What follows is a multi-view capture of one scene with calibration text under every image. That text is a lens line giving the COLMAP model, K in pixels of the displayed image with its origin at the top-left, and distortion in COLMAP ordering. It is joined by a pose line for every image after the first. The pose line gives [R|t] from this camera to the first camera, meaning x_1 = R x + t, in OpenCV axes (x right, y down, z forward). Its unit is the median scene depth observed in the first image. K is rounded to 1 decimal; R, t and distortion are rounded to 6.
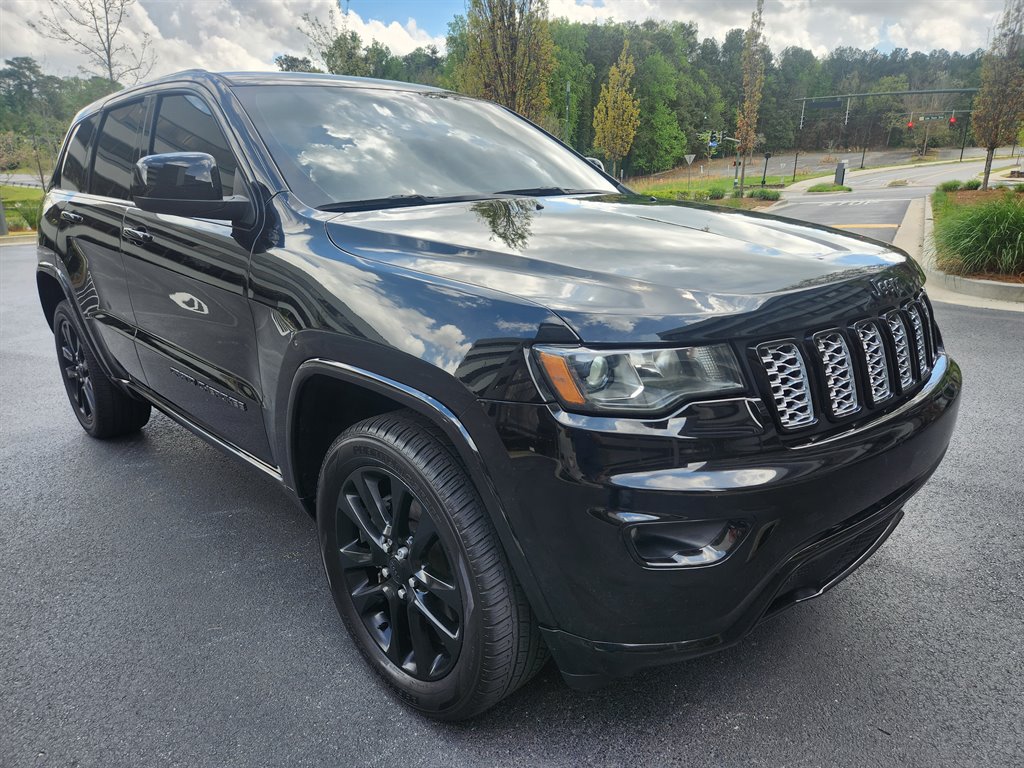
lens RADIAL K [[704.9, 0, 510.1], [0, 704.9, 394.5], [0, 0, 1]] dist [0.066077, -0.062289]
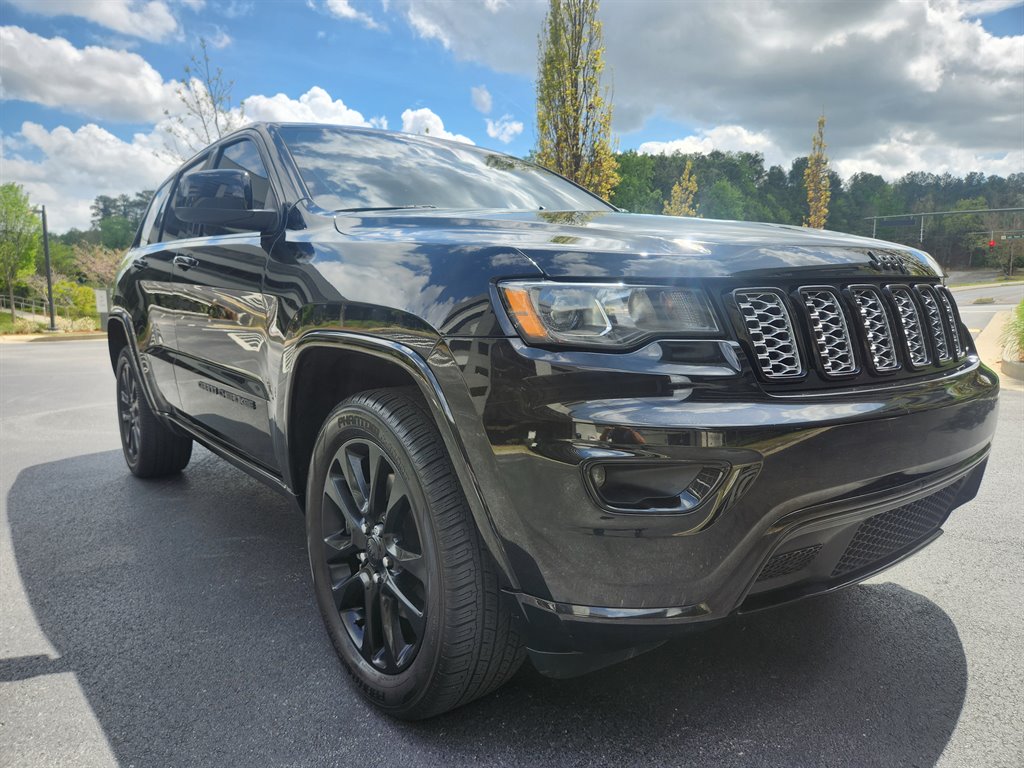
lens RADIAL K [[710.0, 0, 496.4], [0, 710.0, 372.5], [0, 0, 1]] dist [0.059046, -0.057017]
pose [[0.993177, 0.019057, -0.115049, 0.076312], [-0.040392, 0.981705, -0.186077, 0.125329], [0.109398, 0.189454, 0.975776, 0.022487]]
